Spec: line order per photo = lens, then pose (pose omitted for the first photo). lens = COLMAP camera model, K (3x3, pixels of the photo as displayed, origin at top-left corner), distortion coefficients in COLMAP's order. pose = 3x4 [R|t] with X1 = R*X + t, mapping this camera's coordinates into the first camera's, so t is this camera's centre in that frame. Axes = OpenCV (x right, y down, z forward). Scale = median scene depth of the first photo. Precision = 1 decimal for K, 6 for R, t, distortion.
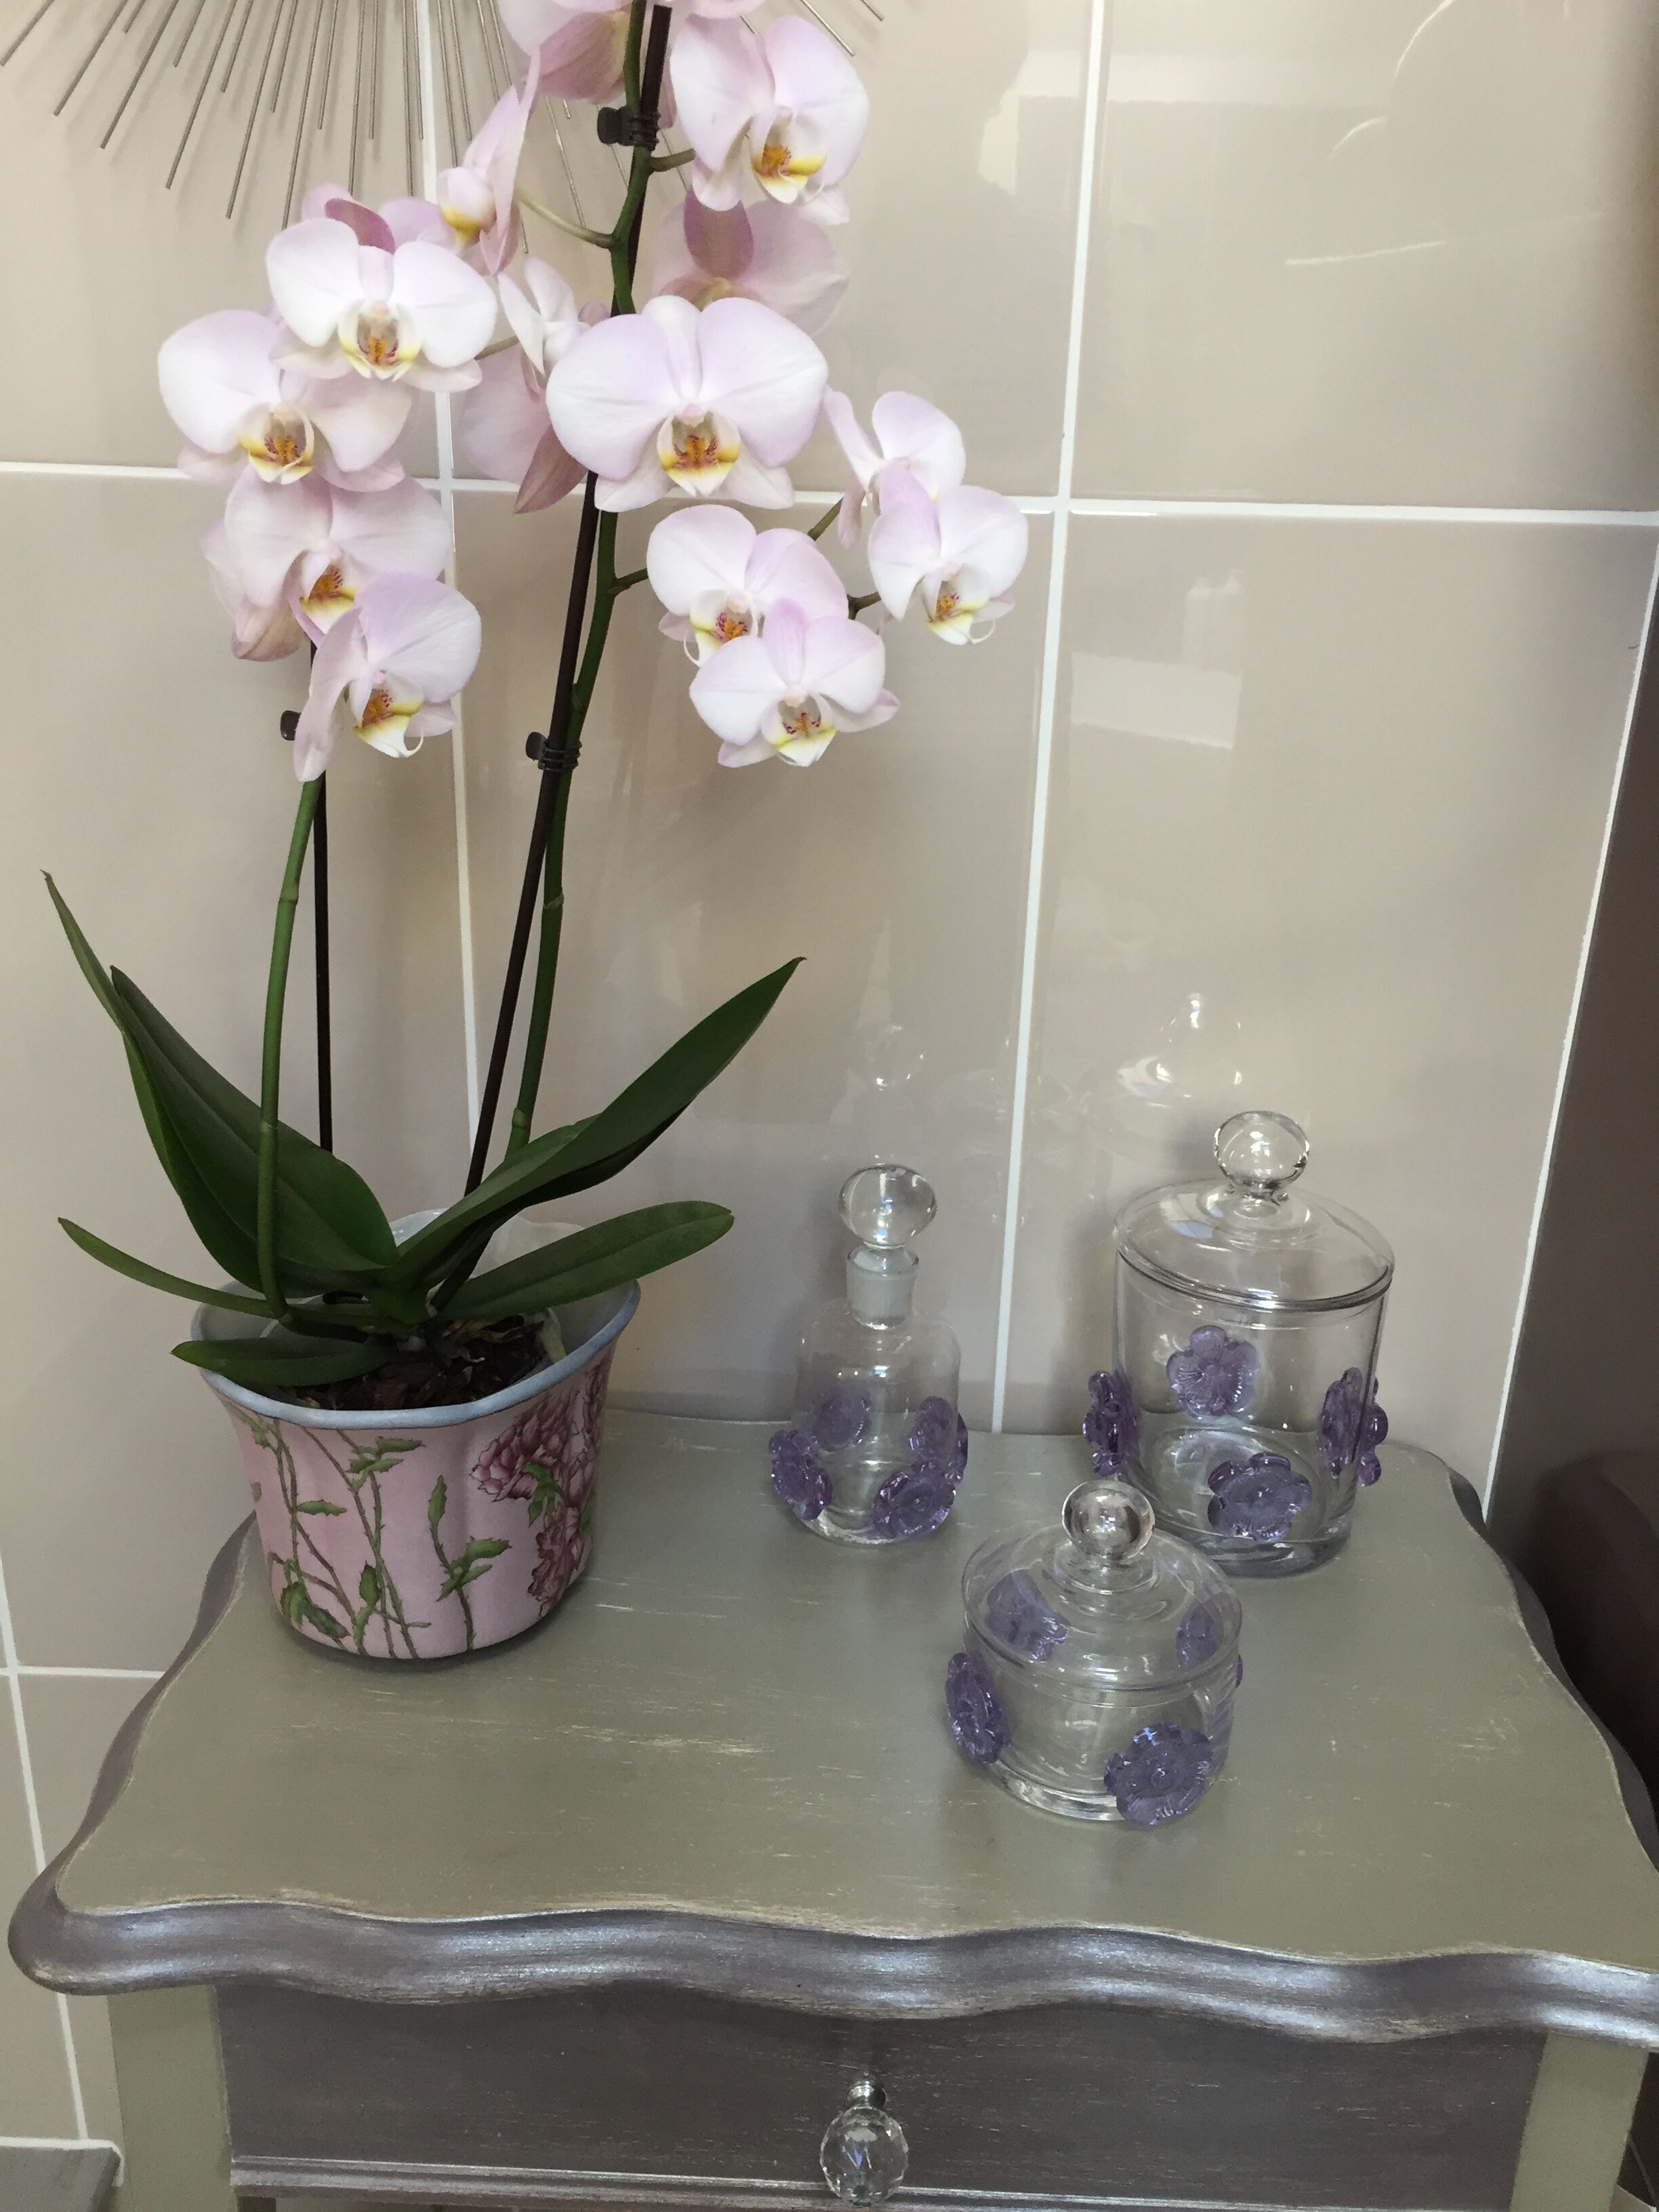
lens RADIAL K [[1943.0, 0, 827.1], [0, 1943.0, 1103.0], [0, 0, 1]] dist [0.086294, -0.129339]
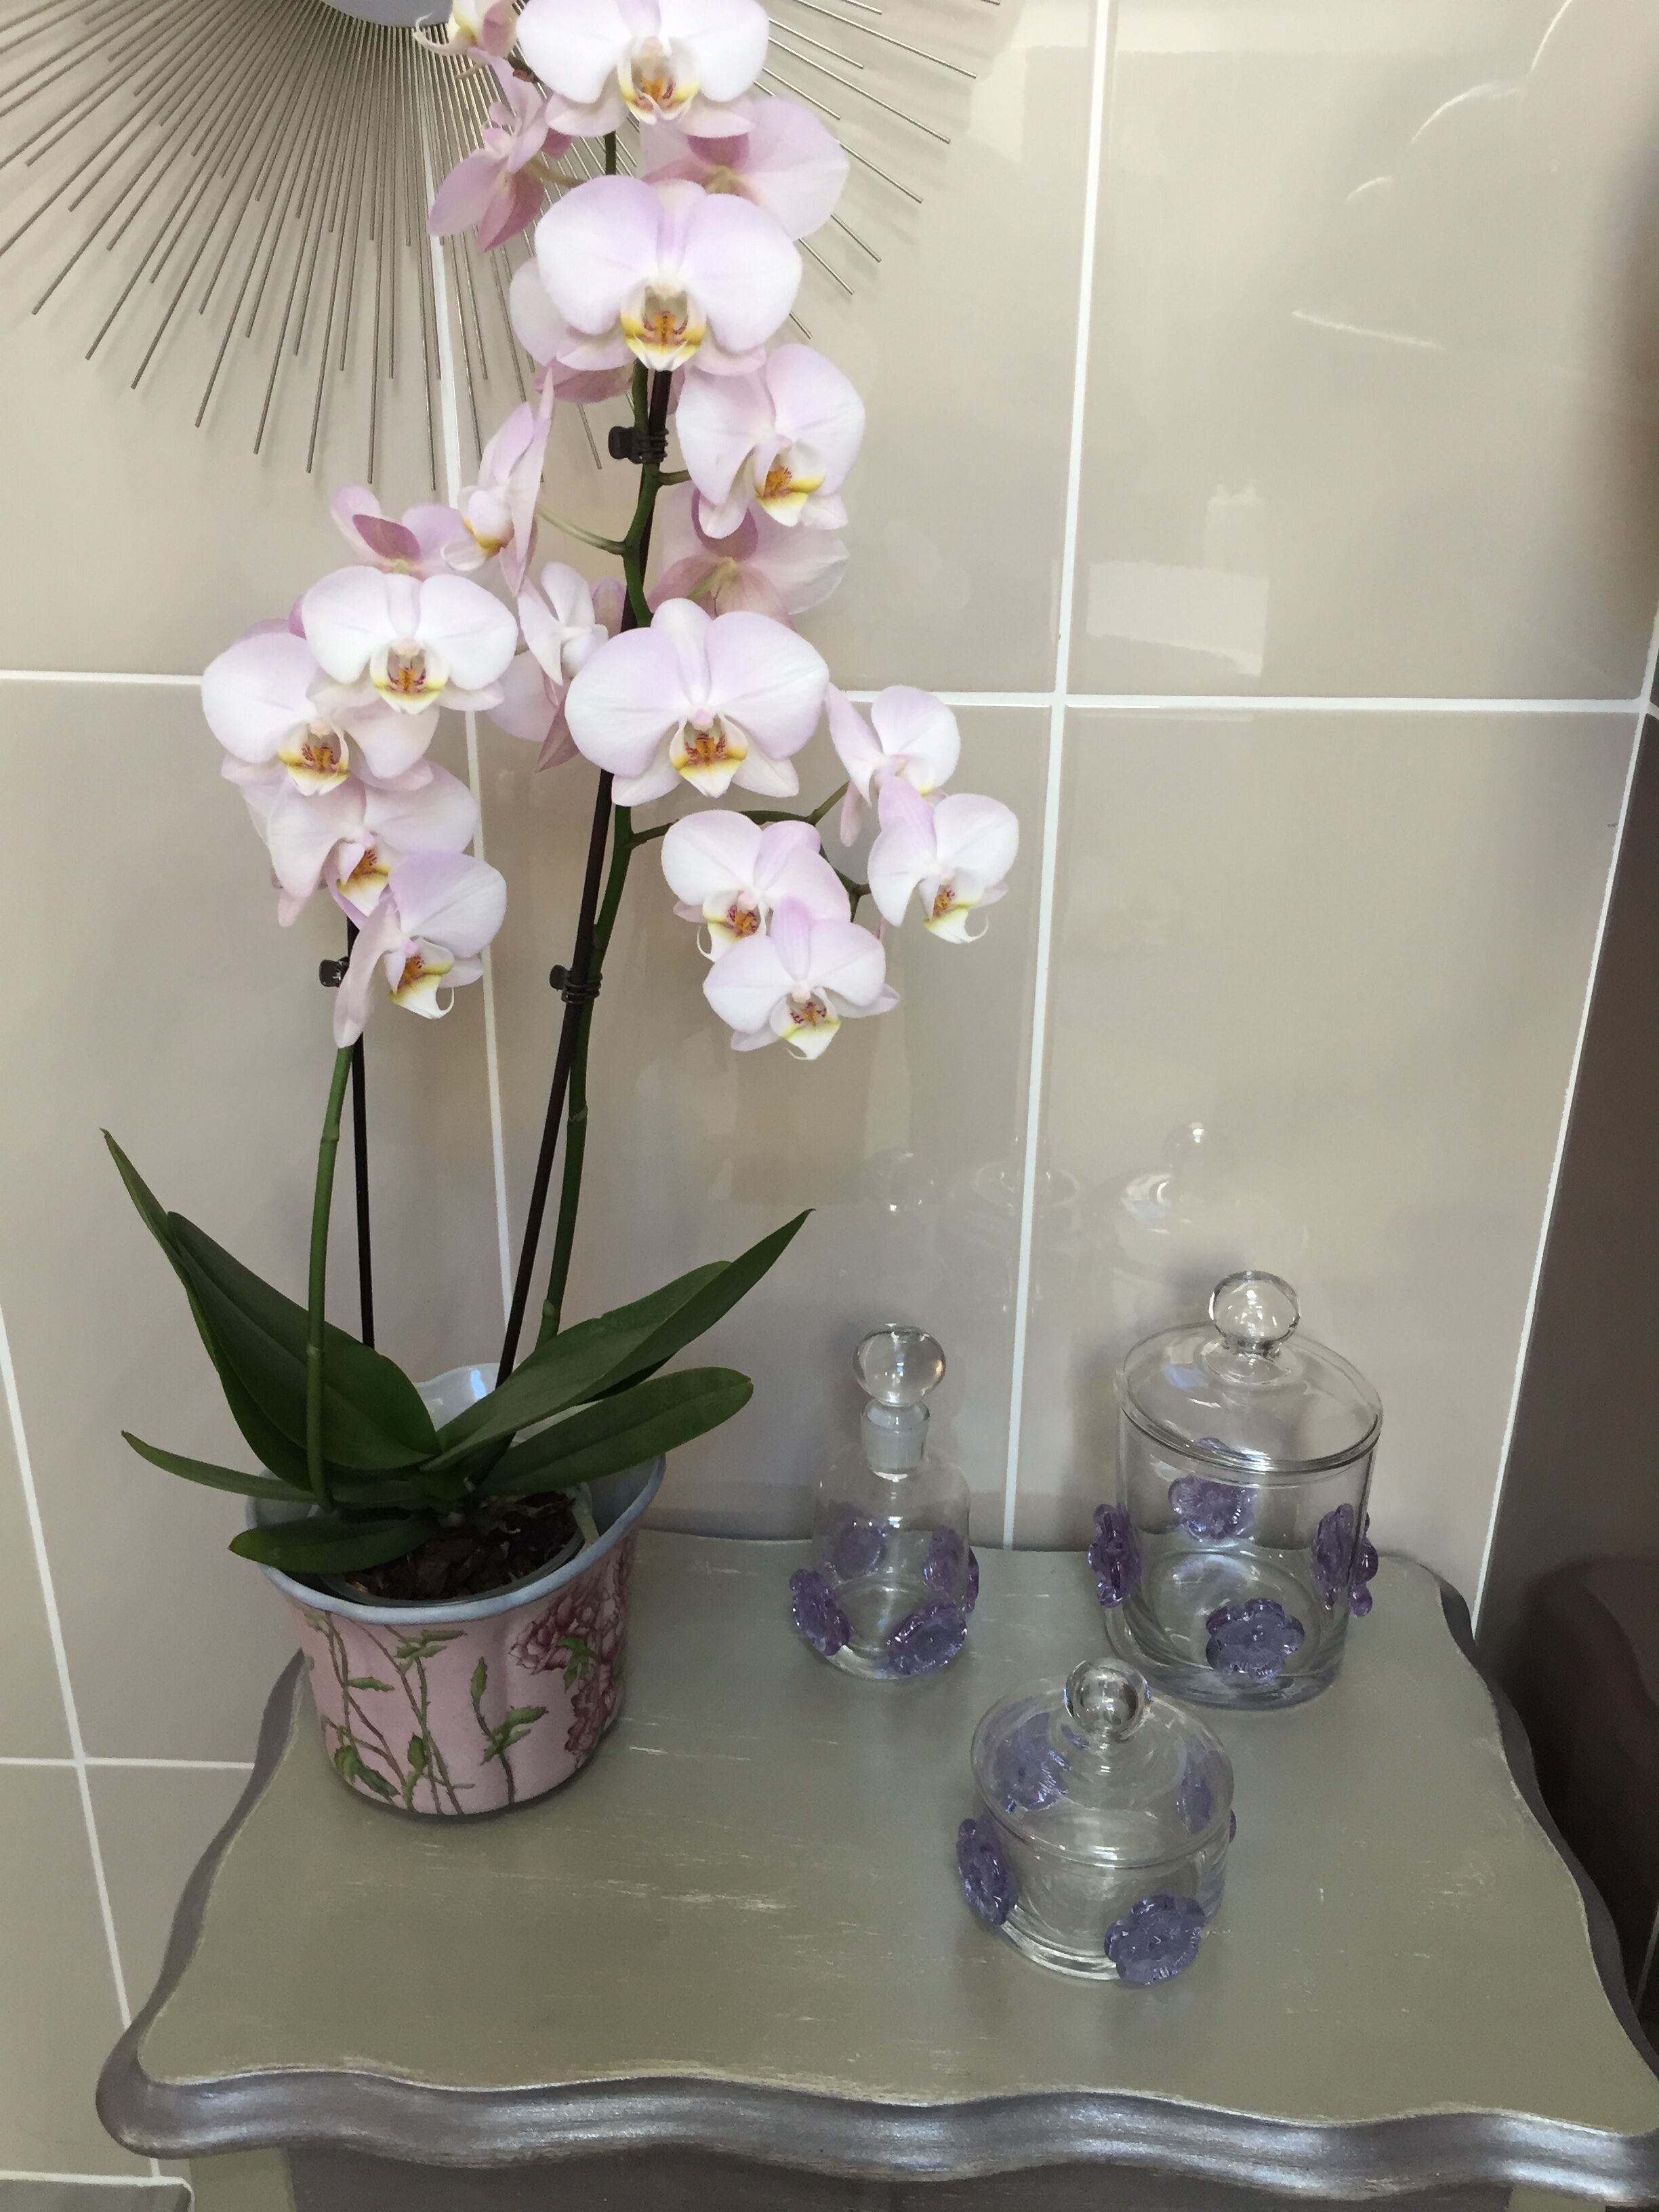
lens RADIAL K [[1943.0, 0, 825.2], [0, 1943.0, 1106.5], [0, 0, 1]] dist [0.086294, -0.129339]
pose [[0.999836, -0.011655, -0.013865, 0.008484], [0.012241, 0.999002, 0.042952, -0.154655], [0.013350, -0.043115, 0.998981, -0.054623]]
